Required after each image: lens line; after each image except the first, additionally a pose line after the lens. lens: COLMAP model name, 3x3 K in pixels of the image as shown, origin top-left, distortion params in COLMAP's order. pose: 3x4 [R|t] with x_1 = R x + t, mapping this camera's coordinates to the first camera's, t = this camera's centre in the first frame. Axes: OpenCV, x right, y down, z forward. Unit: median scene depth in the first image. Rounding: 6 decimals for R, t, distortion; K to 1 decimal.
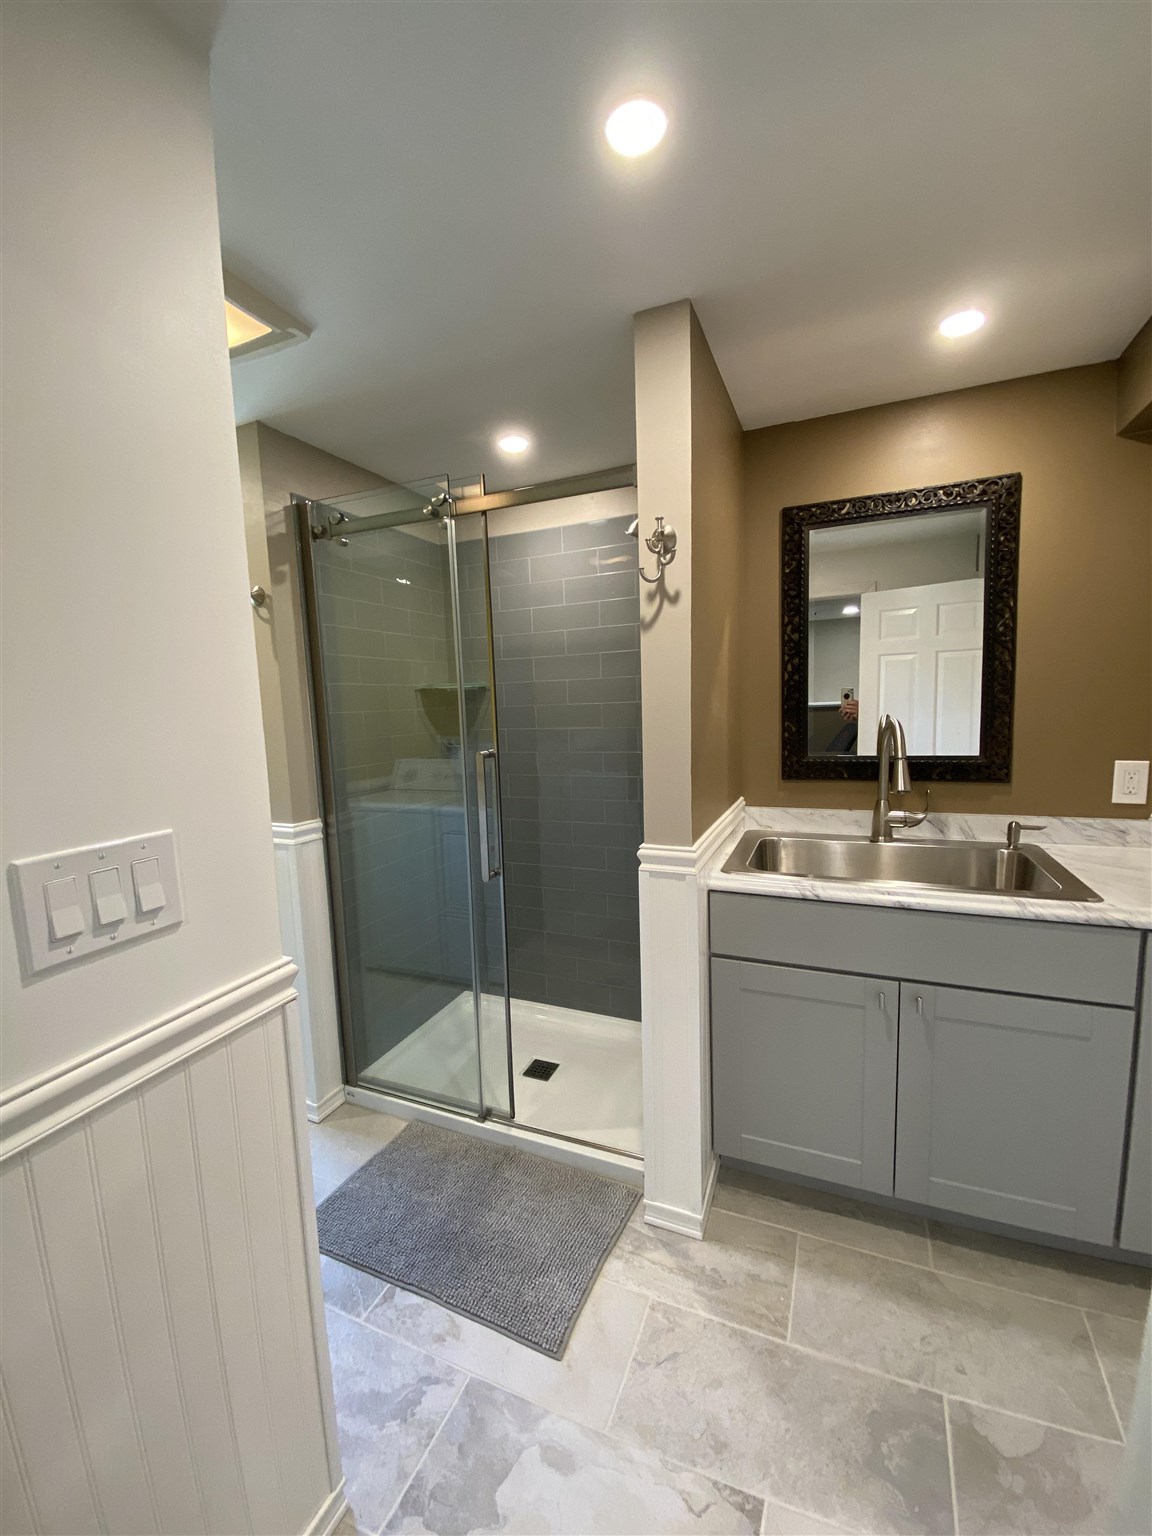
lens RADIAL K [[623.2, 0, 573.7], [0, 623.2, 774.4], [0, 0, 1]] dist [0.013650, -0.016851]
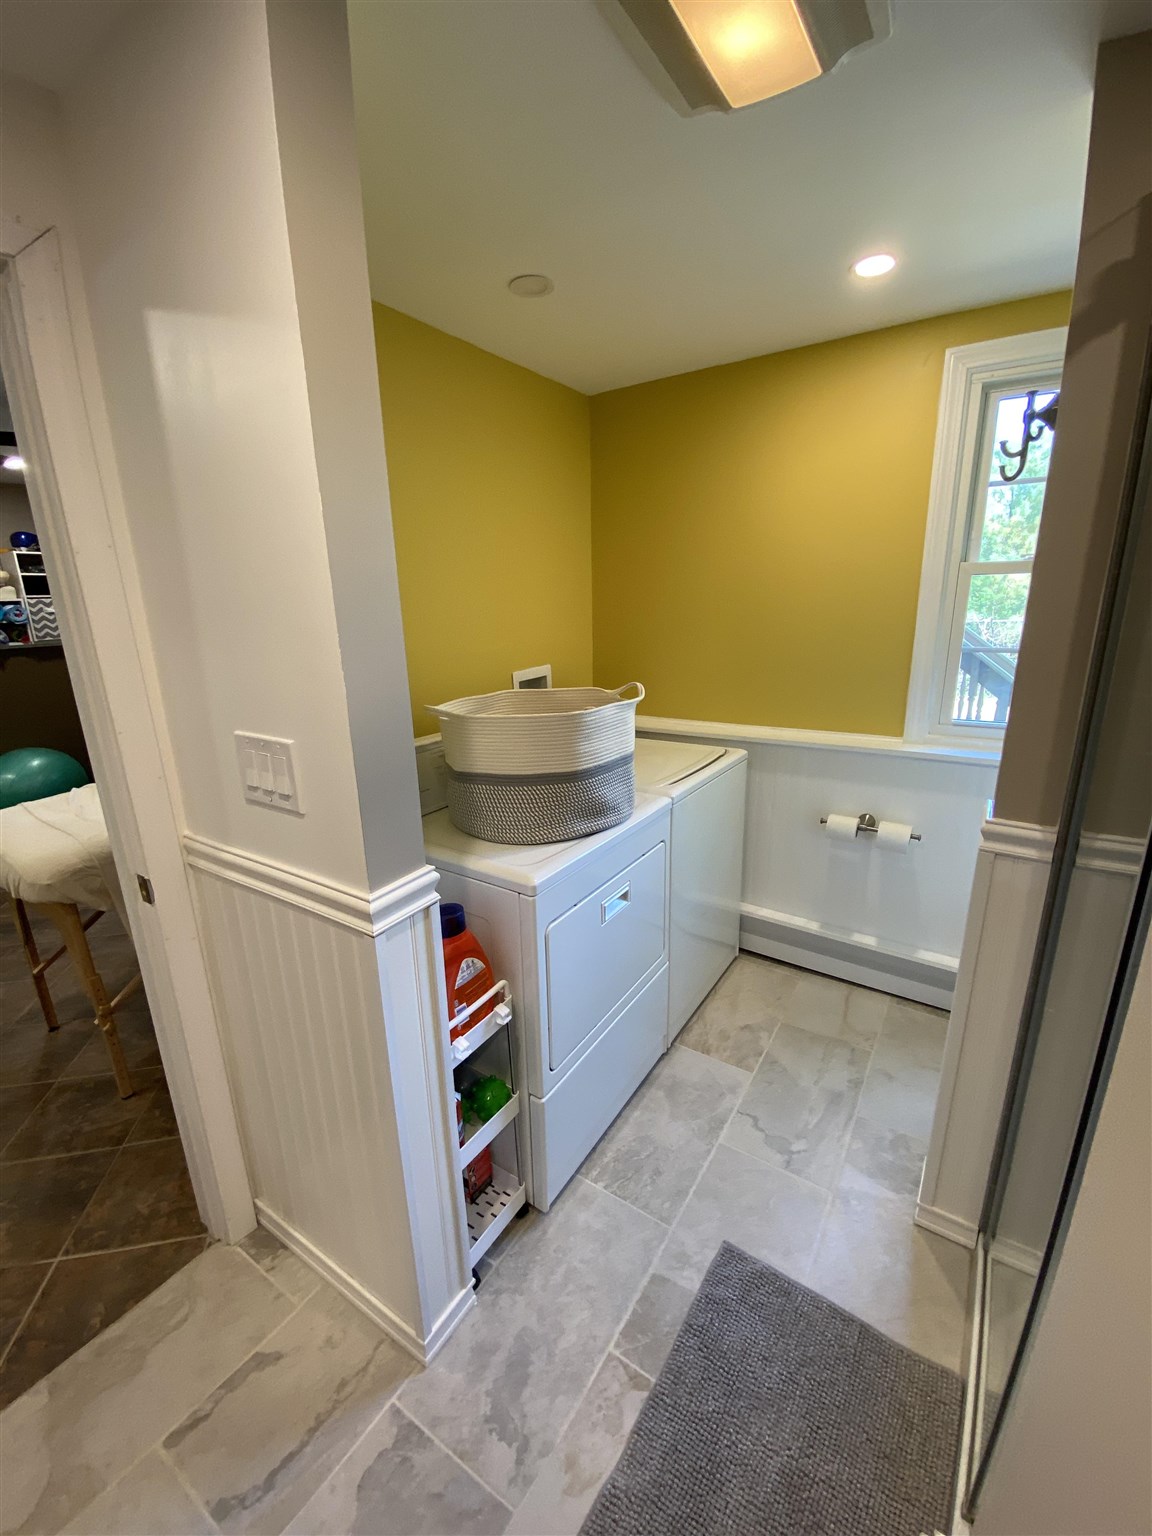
lens RADIAL K [[623.2, 0, 573.7], [0, 623.2, 774.4], [0, 0, 1]] dist [0.013650, -0.016851]
pose [[-0.180047, 0.300277, -0.936705, 0.275520], [-0.085637, 0.943866, 0.319034, -0.183434], [0.979923, 0.137658, -0.144225, 1.075188]]
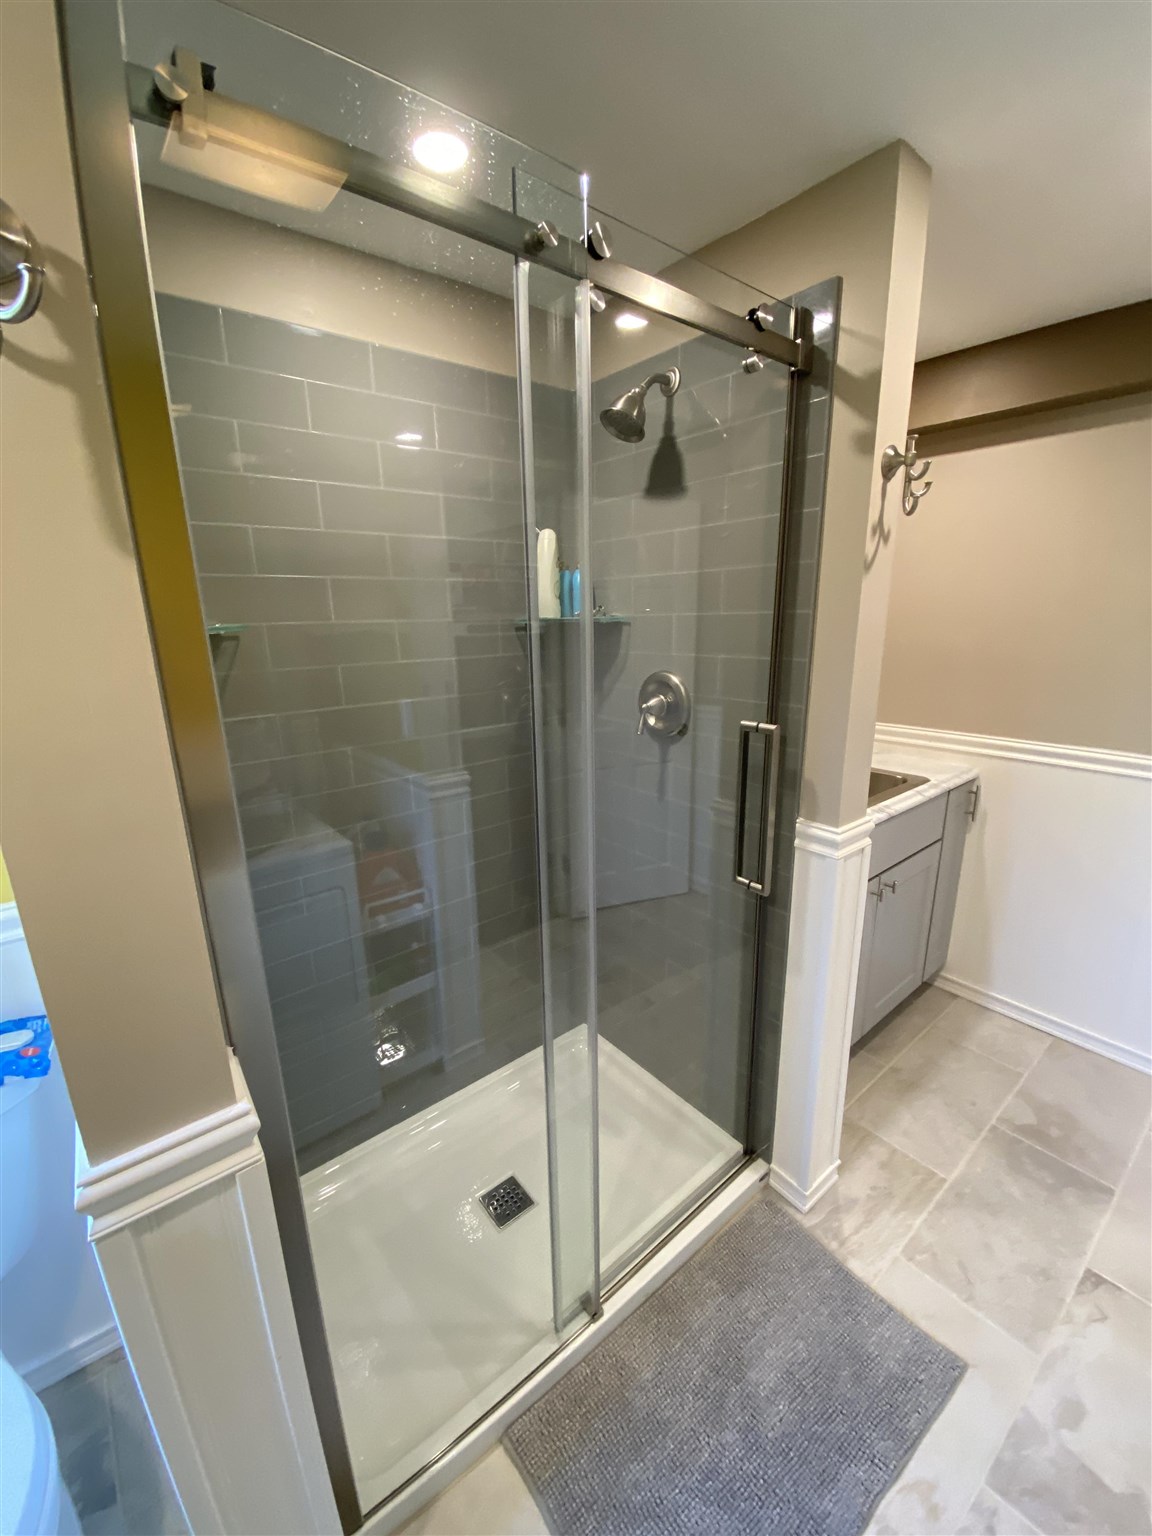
lens RADIAL K [[623.2, 0, 573.7], [0, 623.2, 774.4], [0, 0, 1]] dist [0.013650, -0.016851]
pose [[0.464942, -0.201845, 0.862025, -0.950036], [0.109215, 0.979304, 0.170400, -0.174783], [-0.878579, 0.014920, 0.477364, 1.102204]]
